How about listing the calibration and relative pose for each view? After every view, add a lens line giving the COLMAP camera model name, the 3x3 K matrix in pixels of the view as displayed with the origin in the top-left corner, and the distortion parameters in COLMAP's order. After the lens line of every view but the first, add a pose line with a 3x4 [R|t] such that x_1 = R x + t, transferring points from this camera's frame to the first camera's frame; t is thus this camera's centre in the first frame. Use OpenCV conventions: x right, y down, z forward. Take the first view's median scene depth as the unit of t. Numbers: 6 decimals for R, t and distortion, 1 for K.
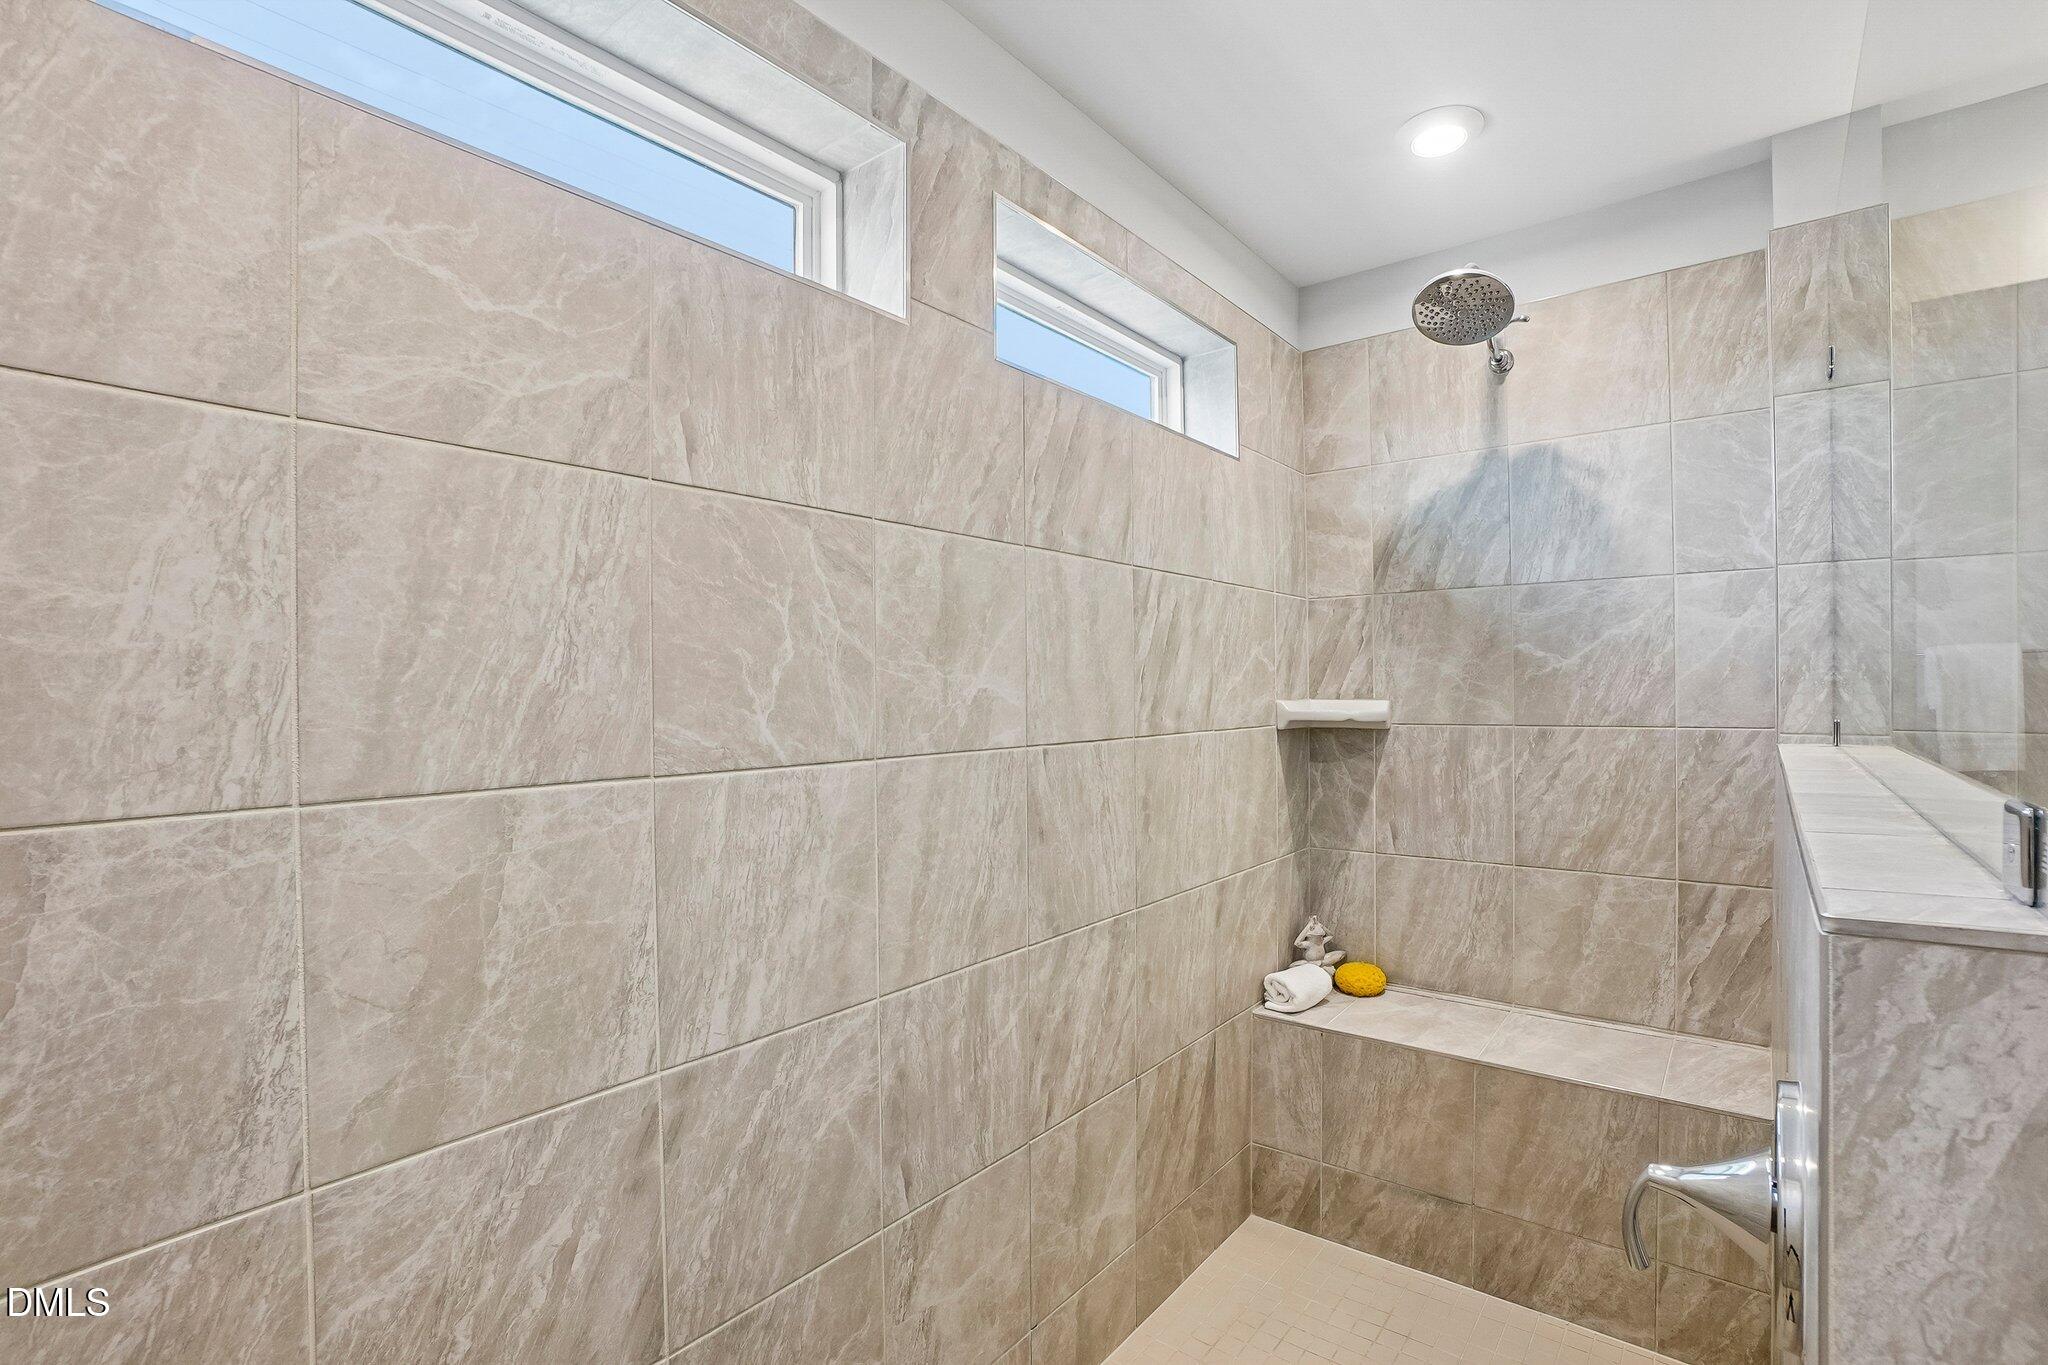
lens RADIAL K [[931.6, 0, 1022.5], [0, 931.6, 700.2], [0, 0, 1]] dist [-0.060776, 0.019220]
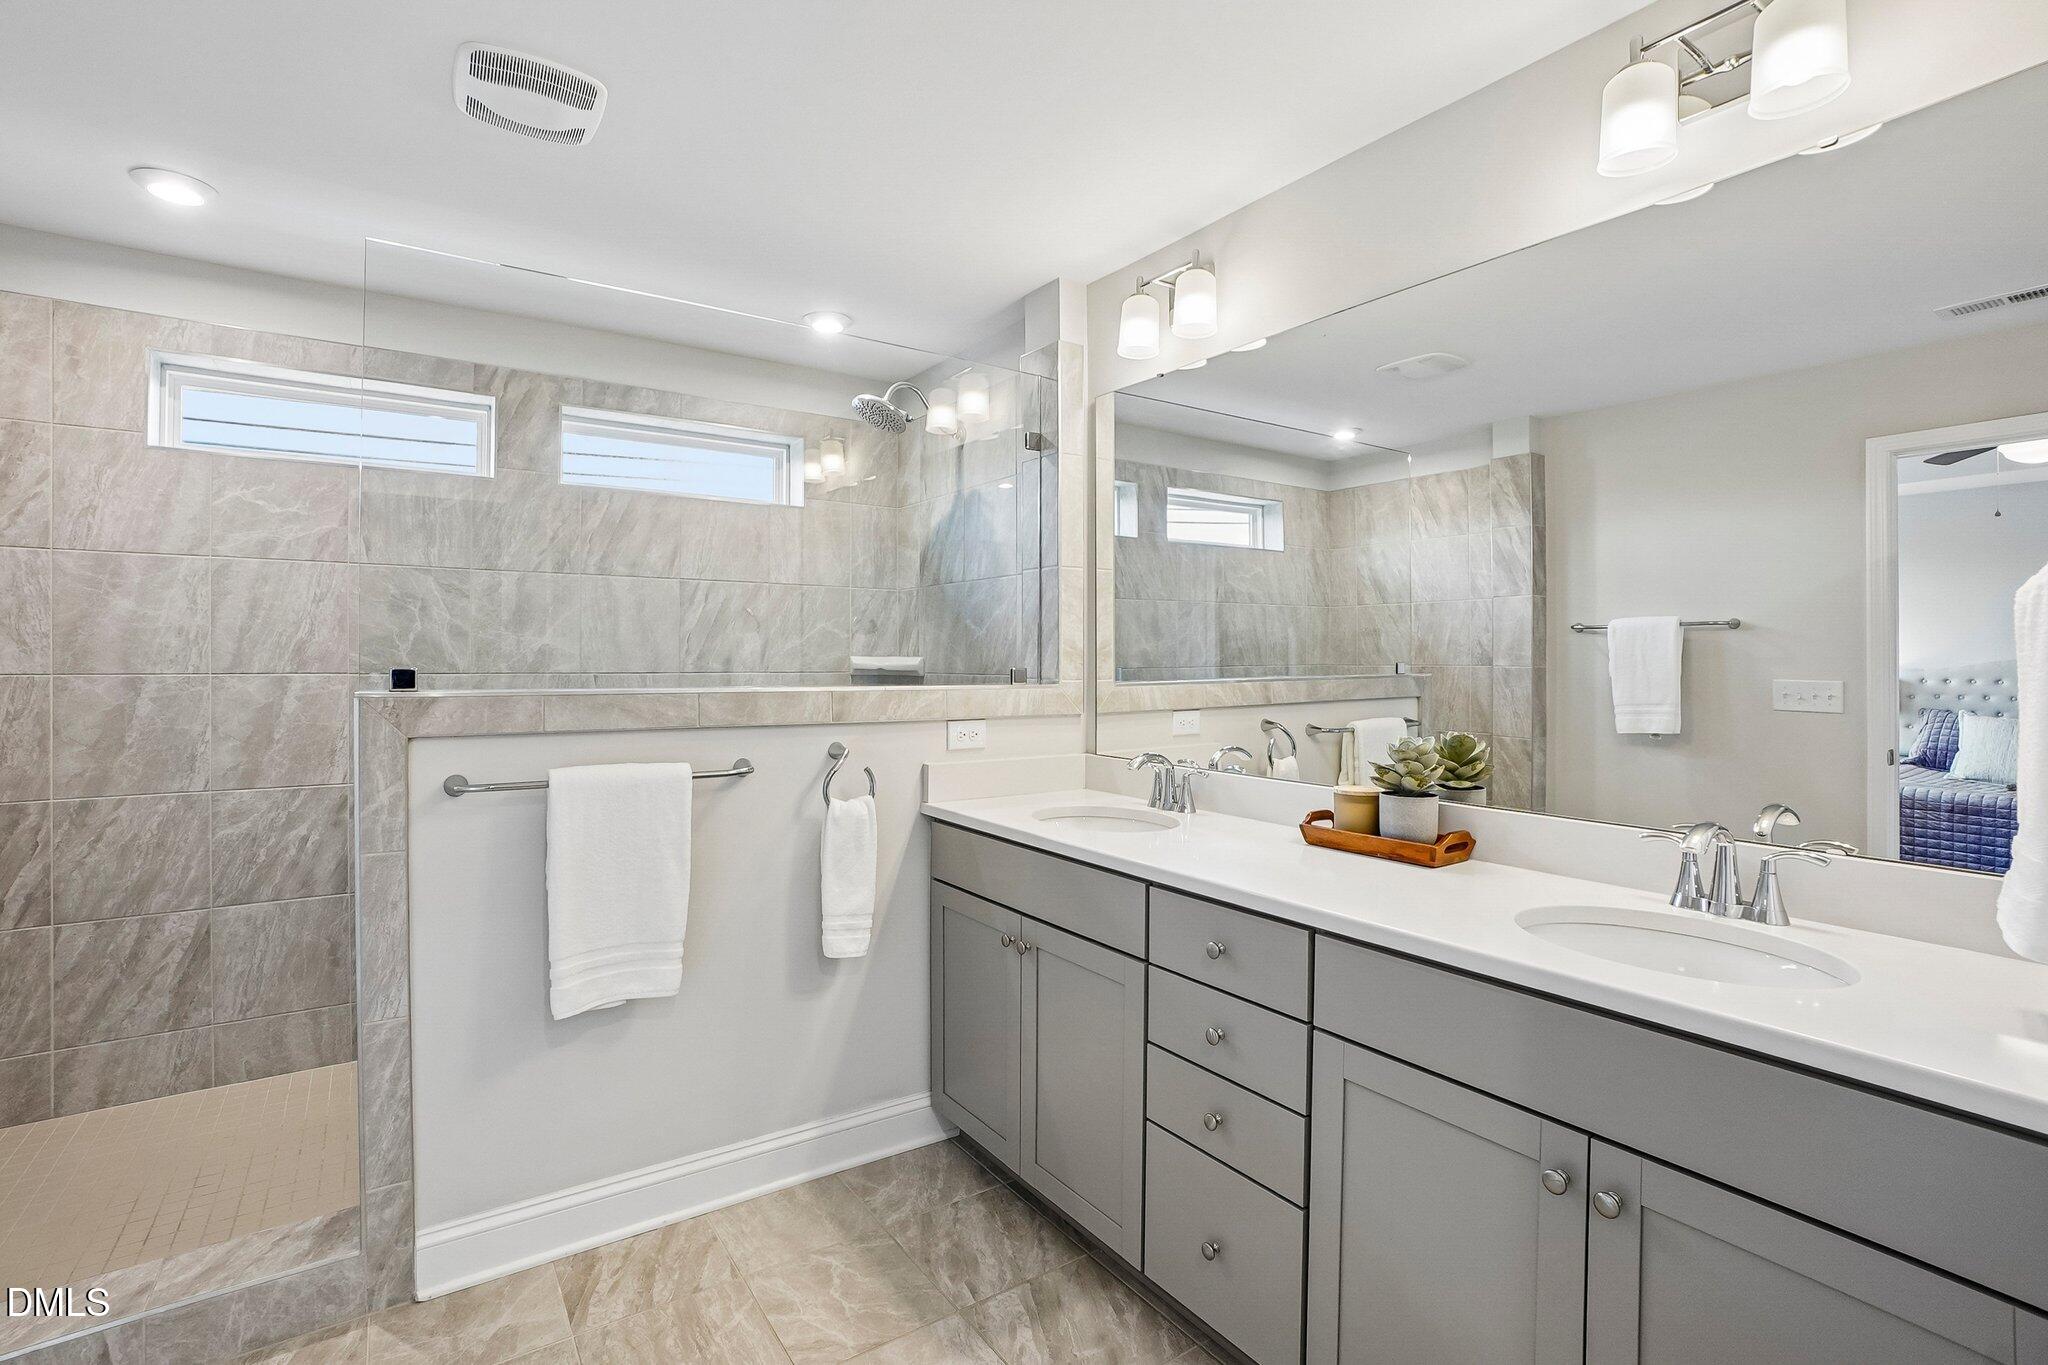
lens RADIAL K [[895.0, 0, 988.8], [0, 895.0, 674.1], [0, 0, 1]] dist [-0.058958, 0.015844]
pose [[0.948112, 0.020083, -0.317302, 1.847539], [-0.018117, 0.999794, 0.009145, 0.023718], [0.317420, -0.002922, 0.948281, -0.693559]]
